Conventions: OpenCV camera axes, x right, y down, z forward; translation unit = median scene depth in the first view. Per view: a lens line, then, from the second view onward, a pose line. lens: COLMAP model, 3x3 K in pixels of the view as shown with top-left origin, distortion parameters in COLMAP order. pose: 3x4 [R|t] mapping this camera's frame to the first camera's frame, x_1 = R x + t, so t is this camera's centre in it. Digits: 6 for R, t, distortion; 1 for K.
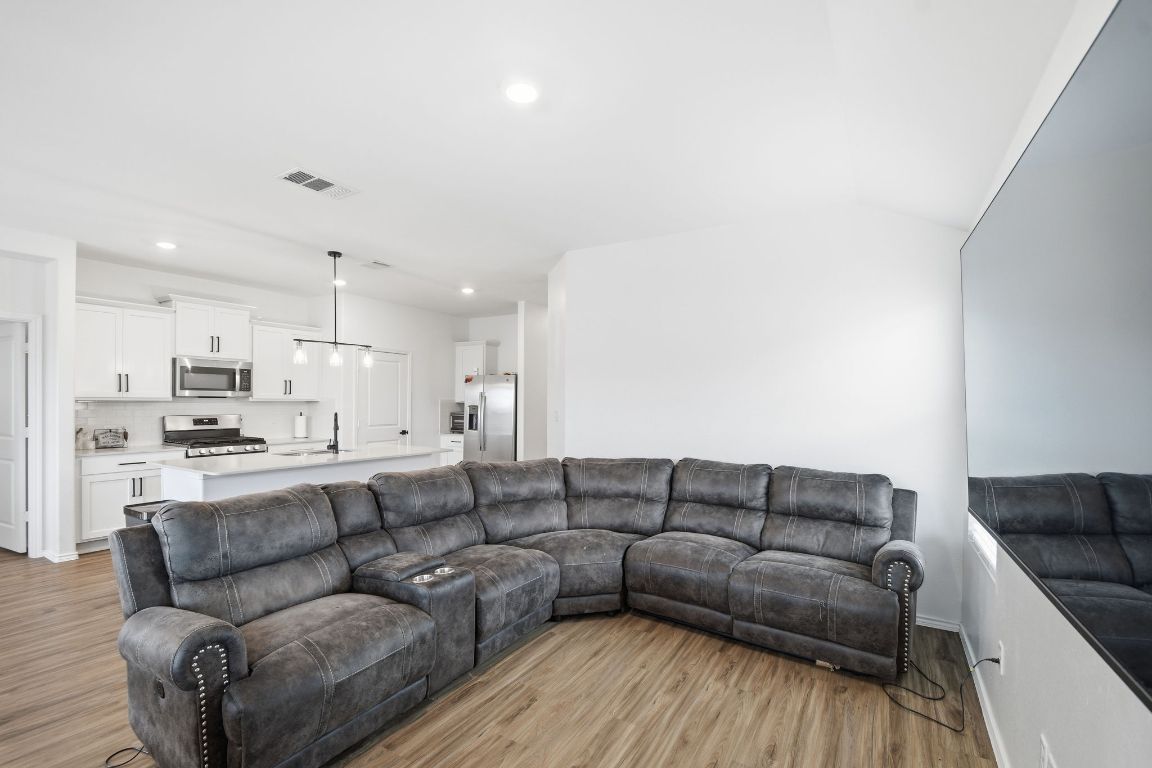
lens RADIAL K [[513.8, 0, 571.6], [0, 513.8, 405.0], [0, 0, 1]] dist [0.001665, -0.015917]
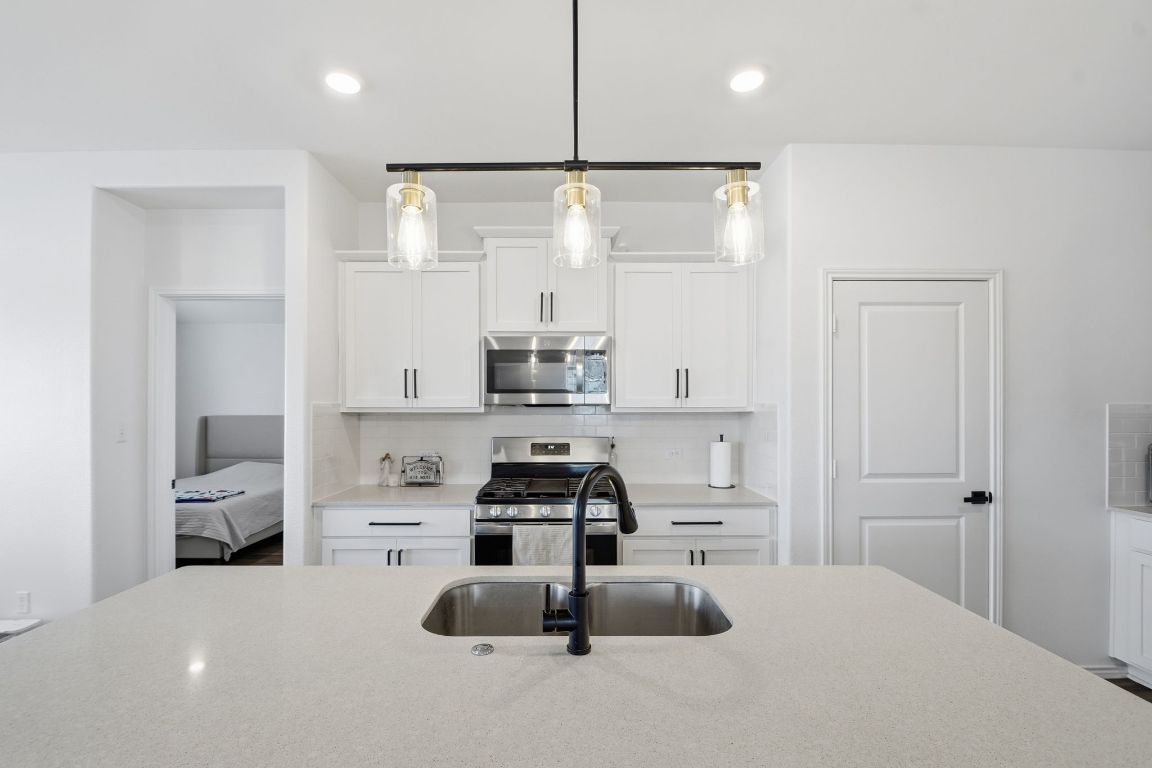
lens RADIAL K [[513.8, 0, 571.6], [0, 513.8, 405.0], [0, 0, 1]] dist [0.001665, -0.015917]
pose [[0.521935, -0.018940, -0.852775, -0.231647], [0.000575, 0.999761, -0.021852, -0.003826], [0.852985, 0.010915, 0.521821, 0.778822]]
